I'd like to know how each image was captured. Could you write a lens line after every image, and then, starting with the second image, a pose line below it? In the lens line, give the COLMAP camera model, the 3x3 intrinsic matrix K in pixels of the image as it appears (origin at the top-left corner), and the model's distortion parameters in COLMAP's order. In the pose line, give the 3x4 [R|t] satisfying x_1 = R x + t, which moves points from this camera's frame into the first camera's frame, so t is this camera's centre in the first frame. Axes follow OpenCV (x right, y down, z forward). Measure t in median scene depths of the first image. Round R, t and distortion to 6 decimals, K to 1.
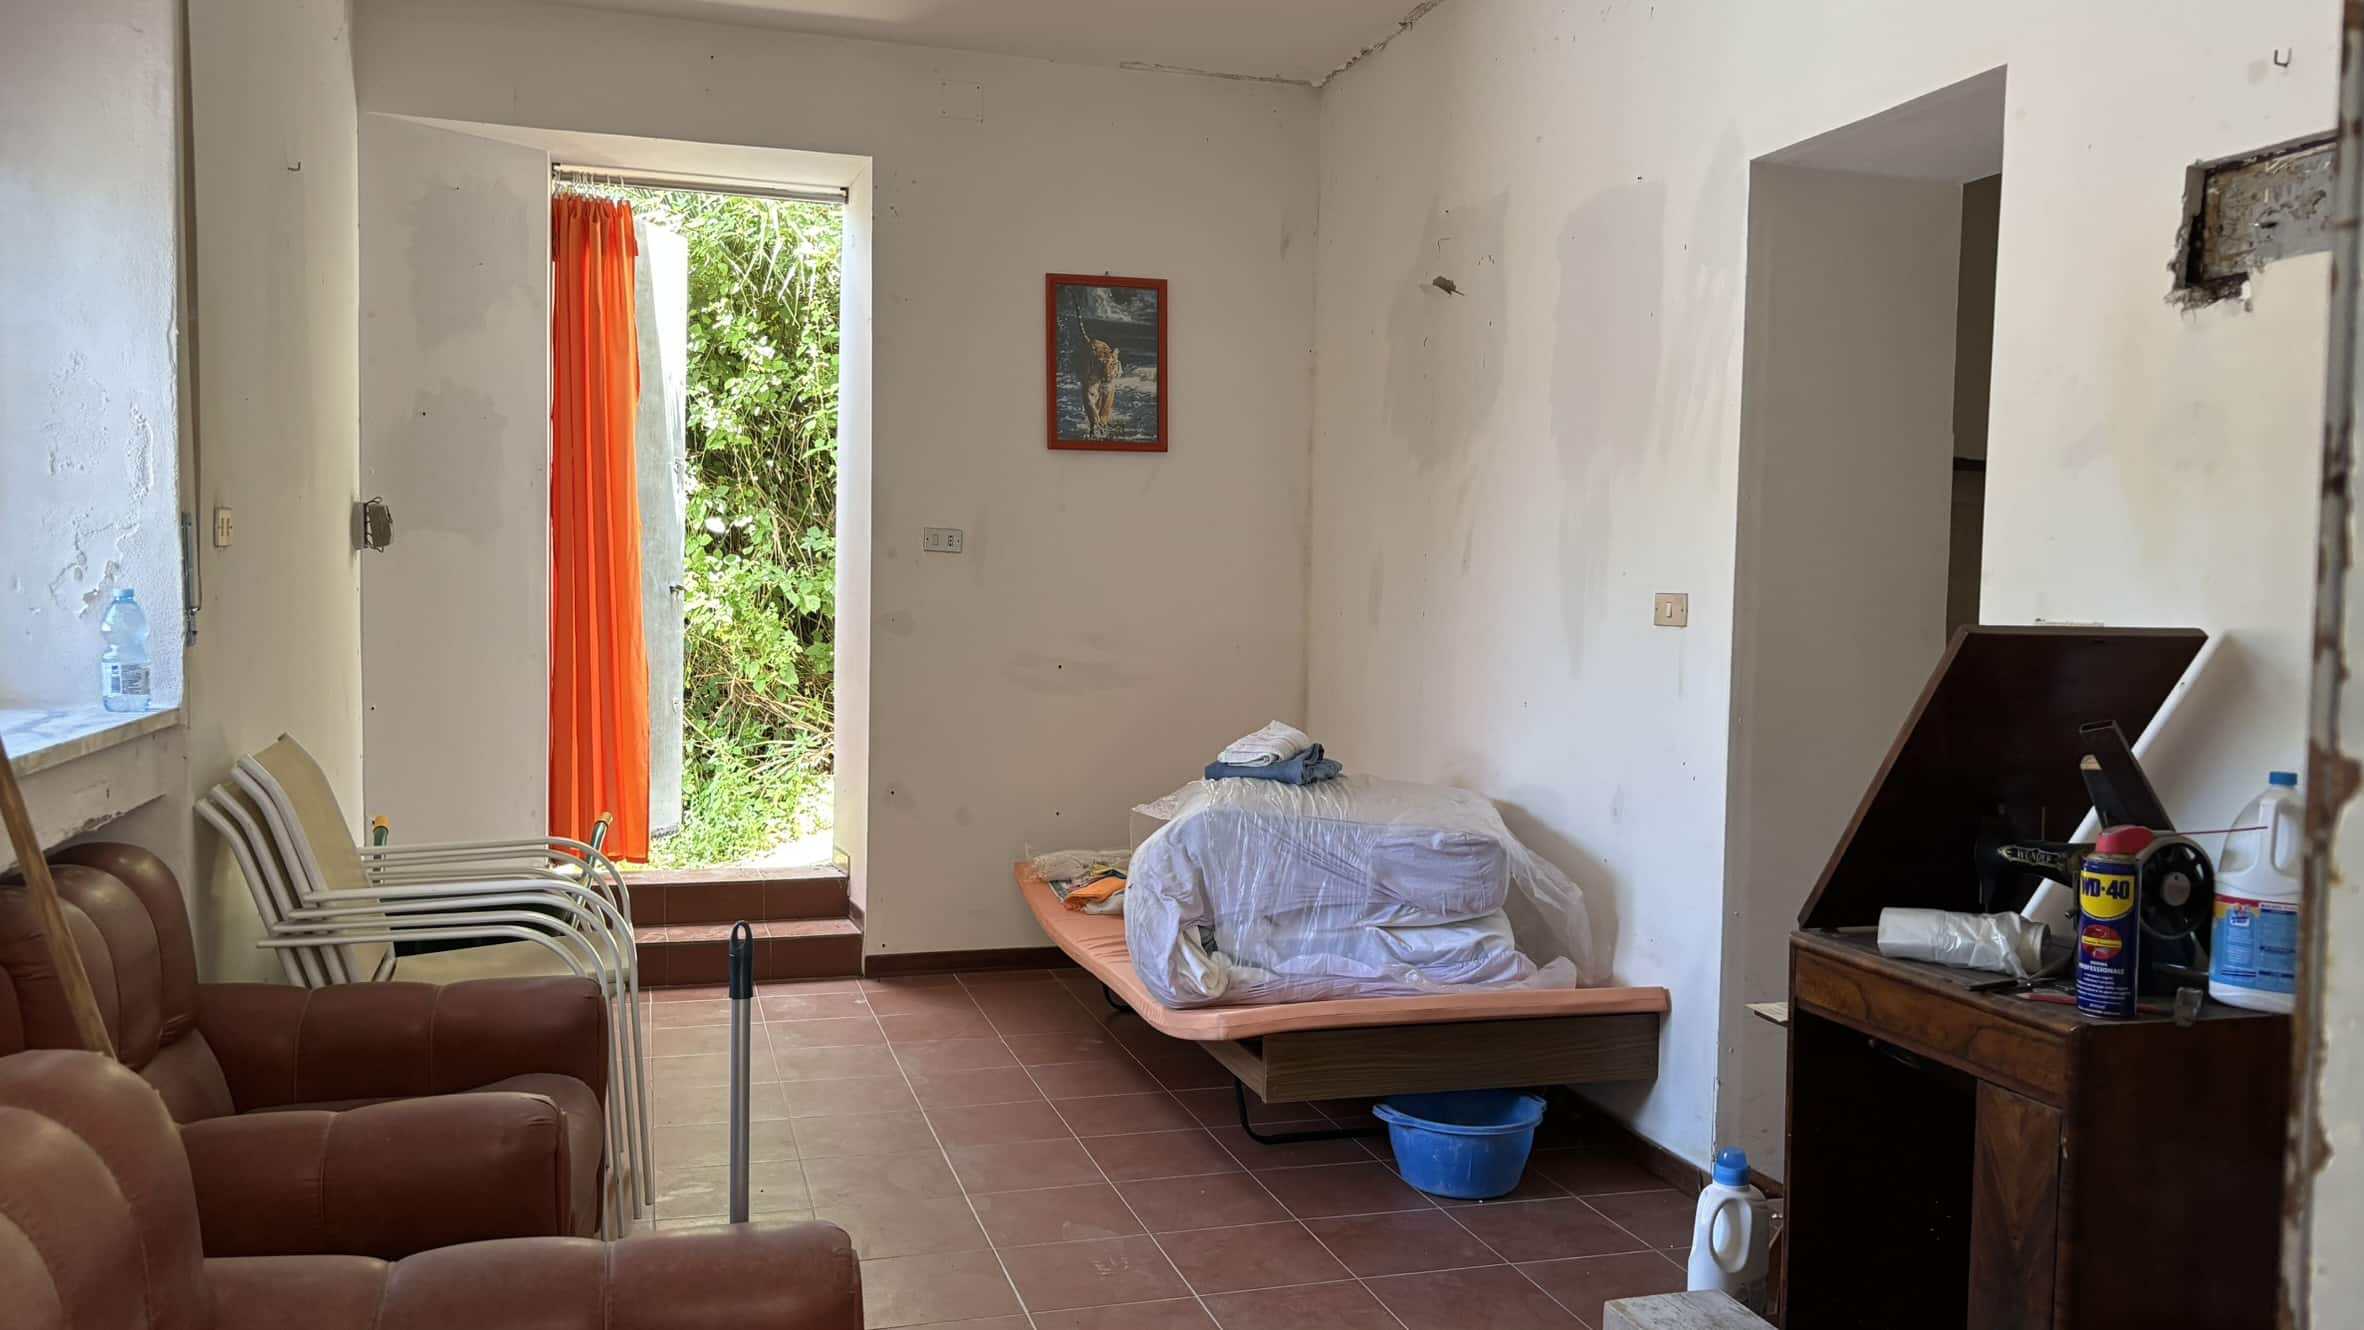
lens RADIAL K [[1775.8, 0, 1168.3], [0, 1775.8, 678.0], [0, 0, 1]] dist [0.061875, -0.095129]
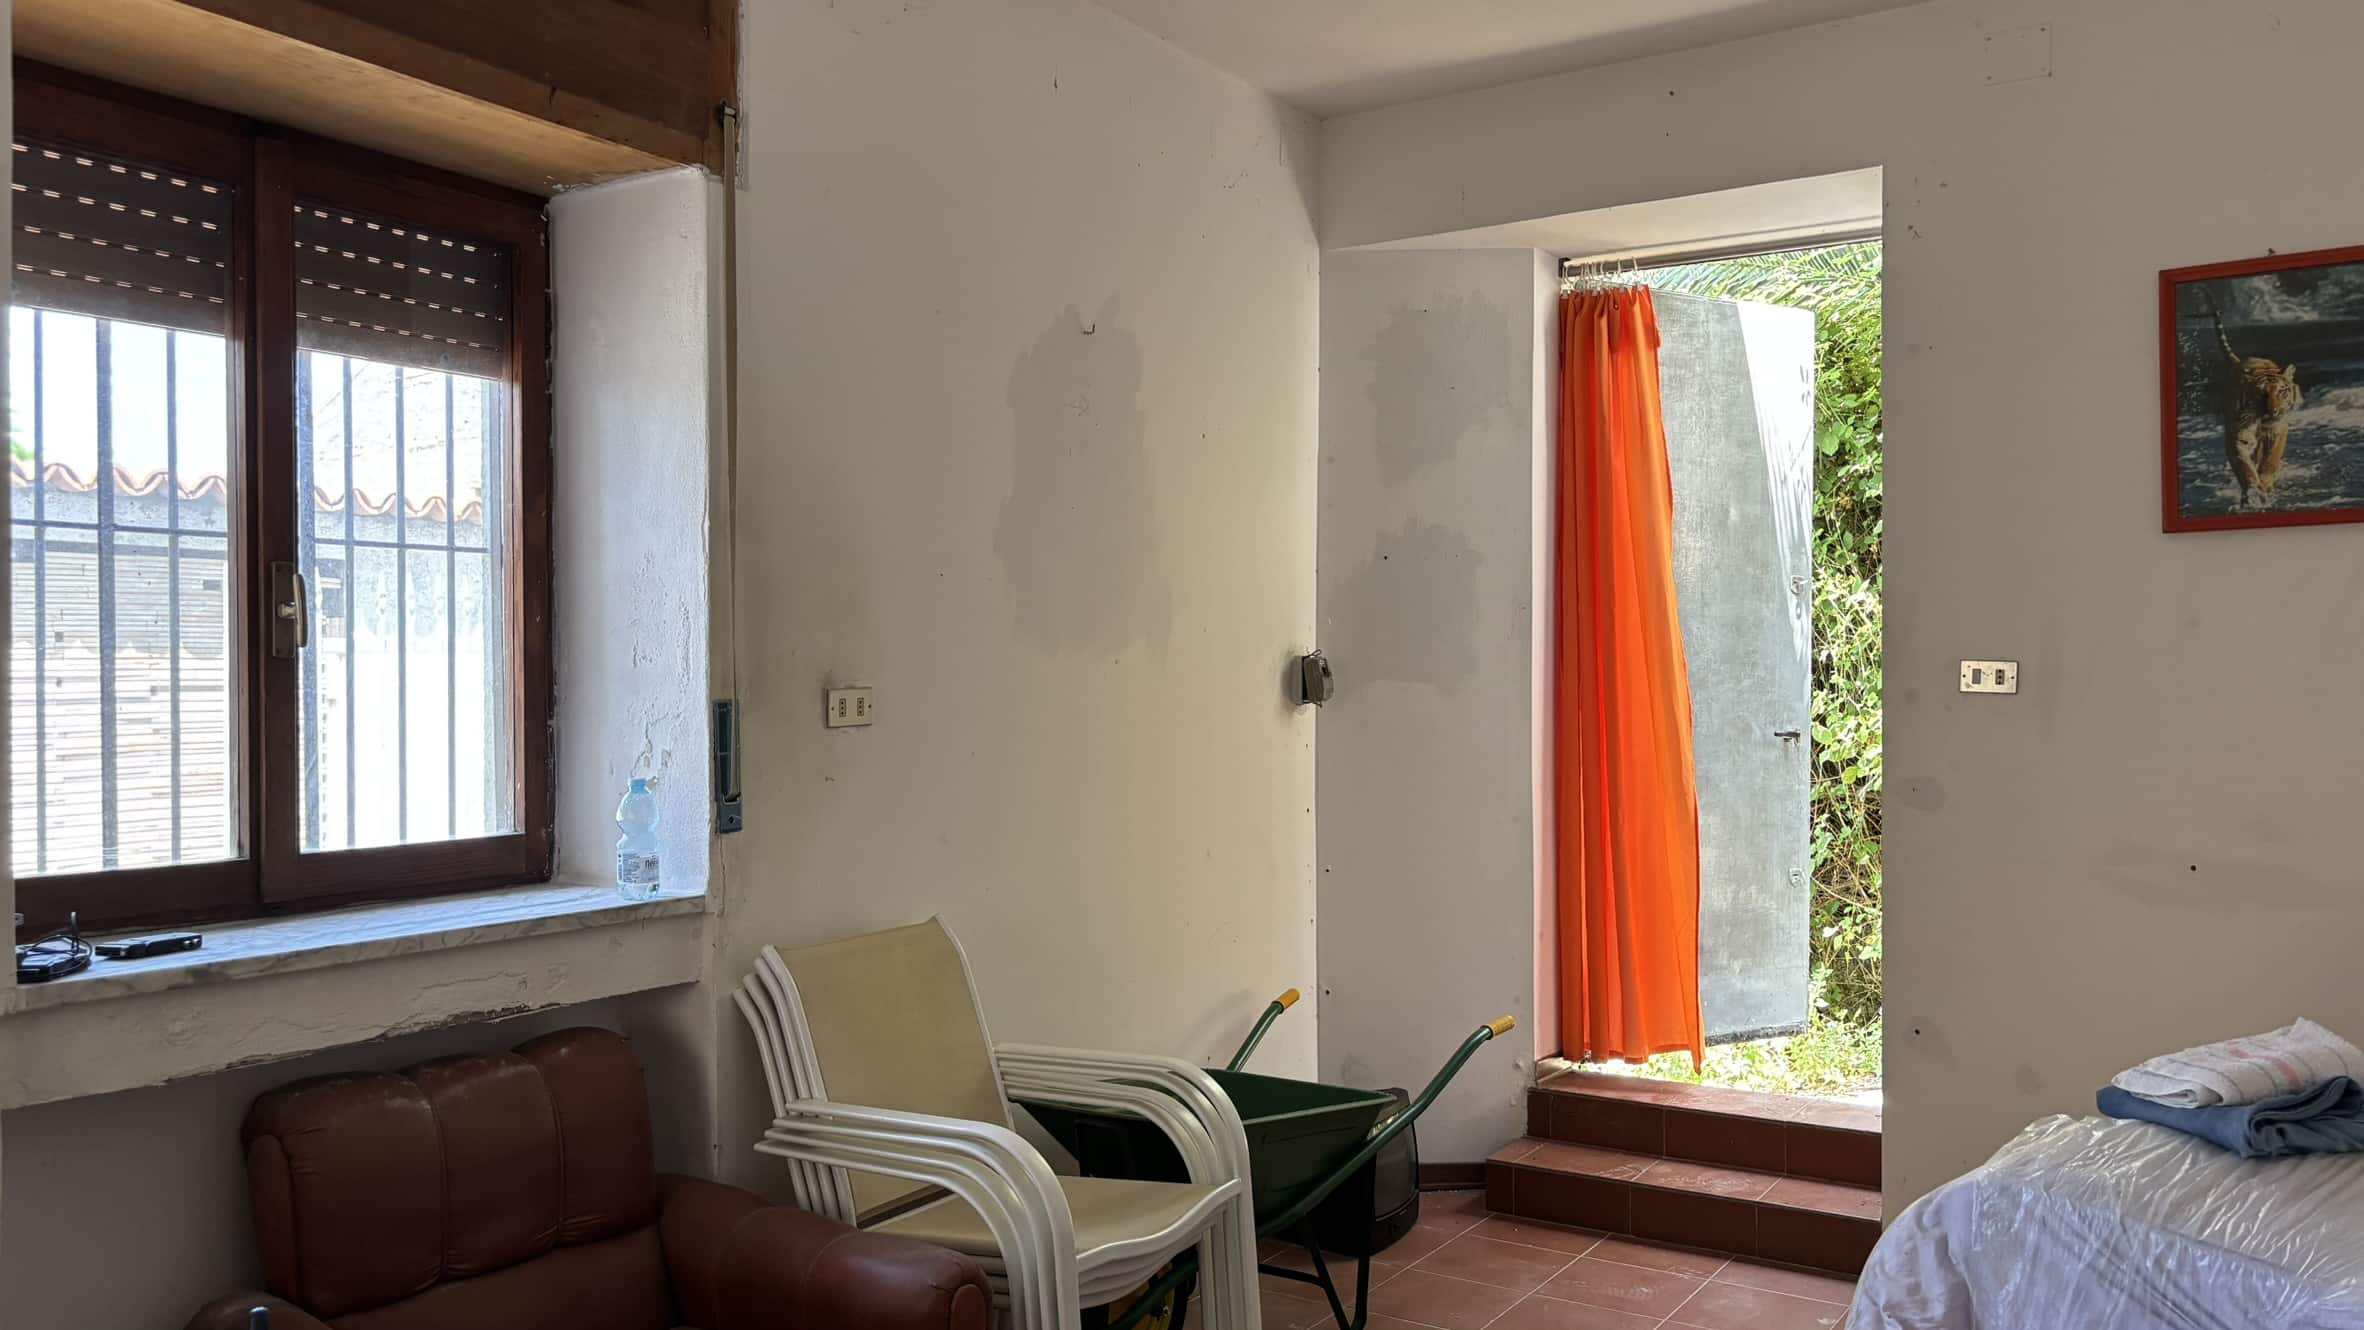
lens RADIAL K [[1770.8, 0, 1175.1], [0, 1770.8, 683.9], [0, 0, 1]] dist [0.061497, -0.067553]
pose [[0.638587, -0.016130, -0.769381, 0.206605], [-0.026968, 0.998697, -0.043320, -0.035231], [0.769077, 0.048412, 0.637320, 0.302410]]
